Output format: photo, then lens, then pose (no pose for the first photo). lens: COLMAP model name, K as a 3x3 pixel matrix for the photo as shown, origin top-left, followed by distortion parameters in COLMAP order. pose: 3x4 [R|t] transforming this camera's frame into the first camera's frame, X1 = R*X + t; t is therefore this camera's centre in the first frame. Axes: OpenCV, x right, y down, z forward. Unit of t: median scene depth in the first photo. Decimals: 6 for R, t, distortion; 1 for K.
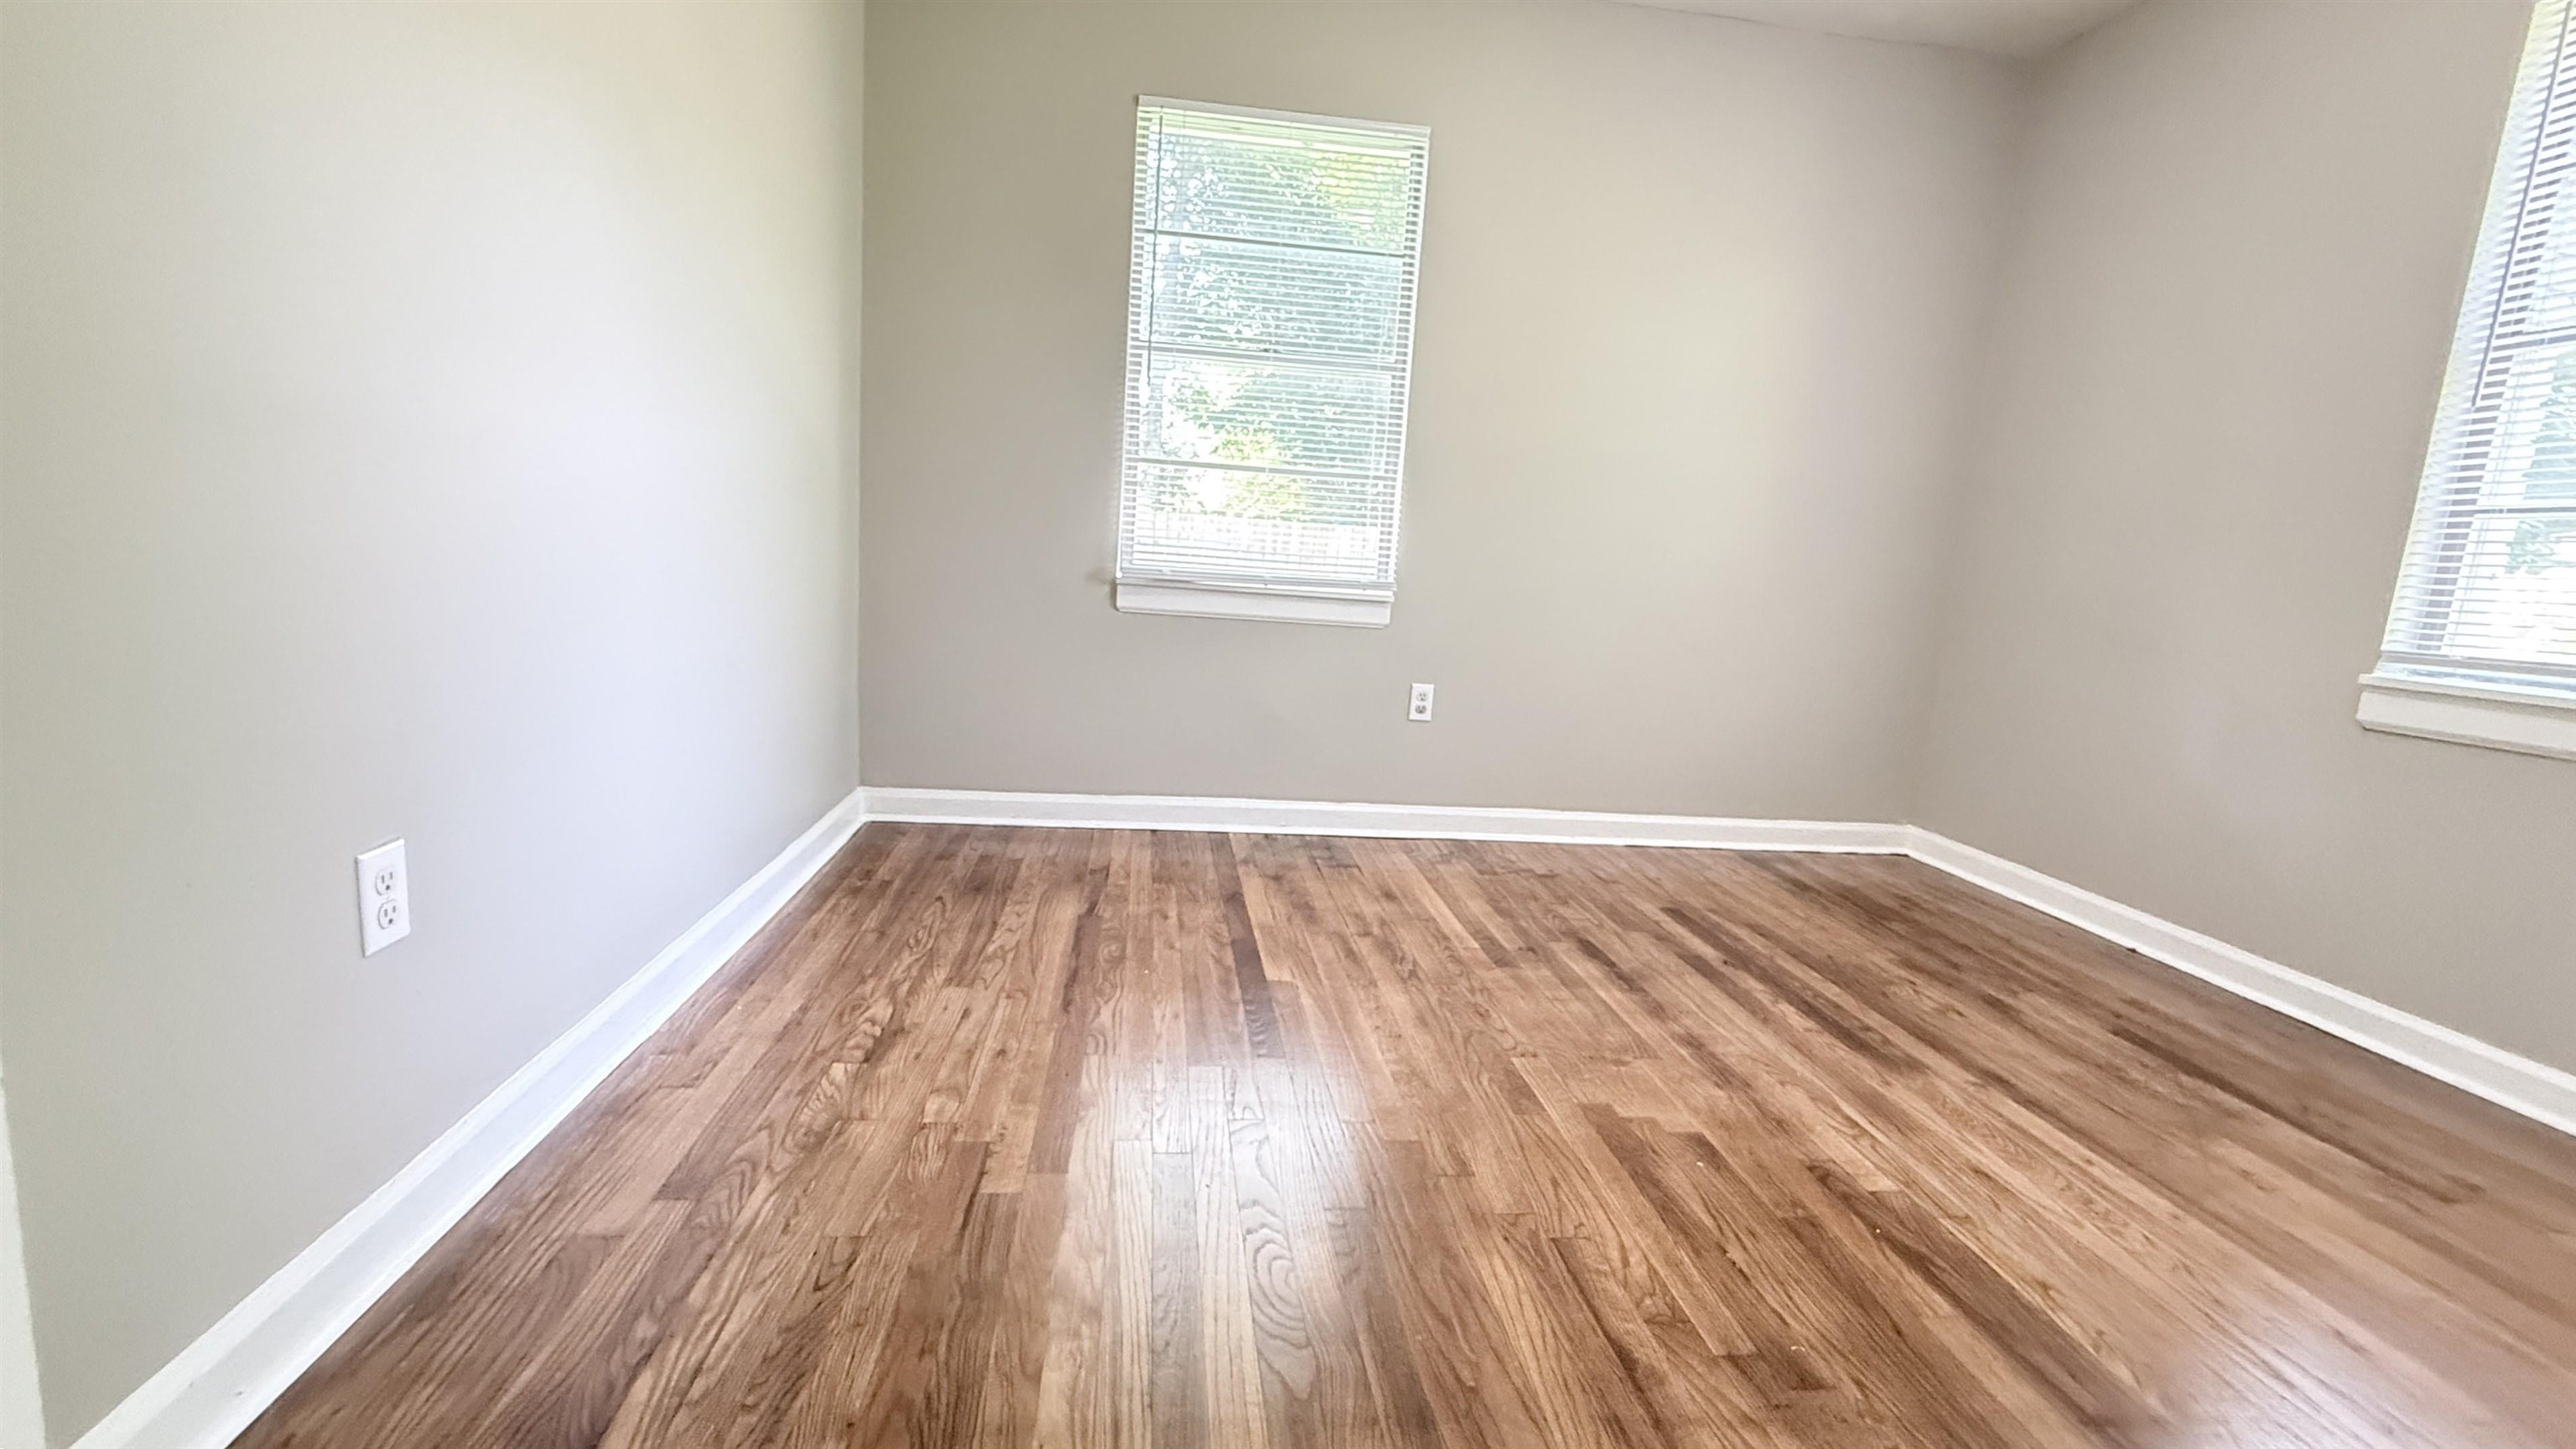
lens RADIAL K [[1017.4, 0, 1285.6], [0, 1017.4, 716.2], [0, 0, 1]] dist [0.000832, 0.000819]
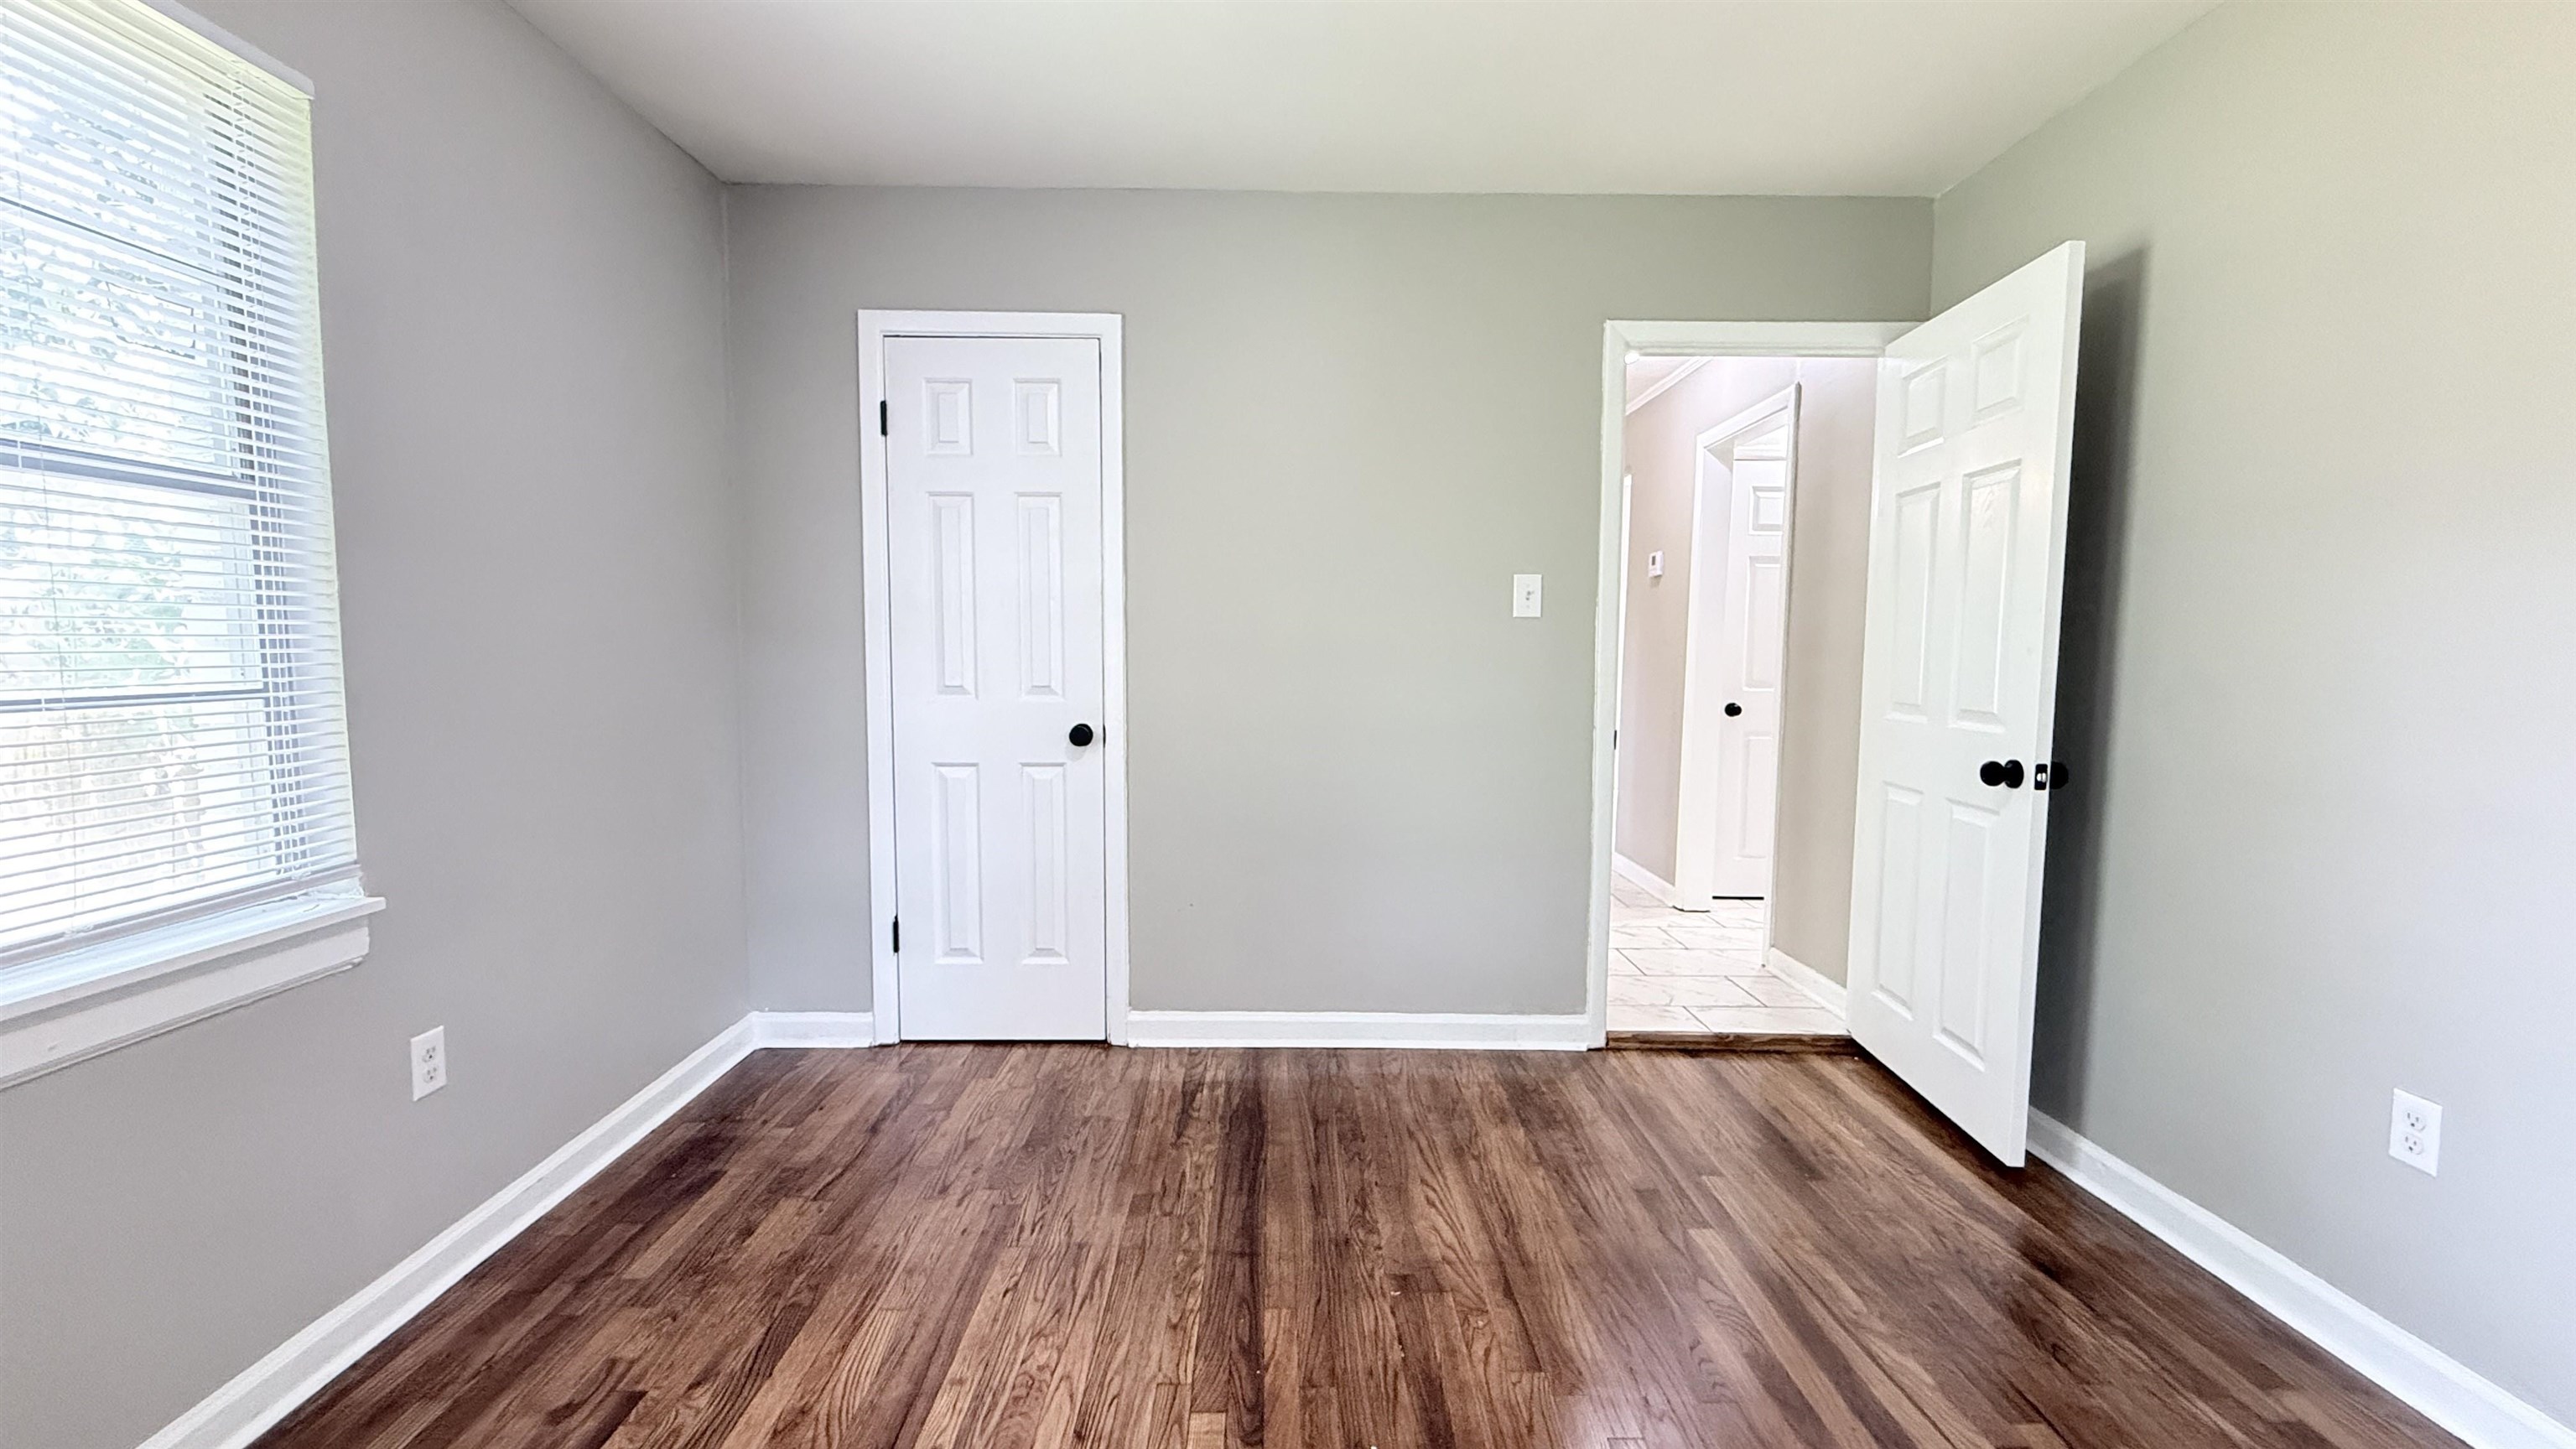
lens RADIAL K [[1017.4, 0, 1287.5], [0, 1017.4, 721.4], [0, 0, 1]] dist [0.000832, 0.000819]
pose [[-0.992612, -0.079899, 0.091310, 0.545754], [-0.055772, 0.968808, 0.241456, -0.570475], [-0.107754, 0.234579, -0.966106, 2.147209]]
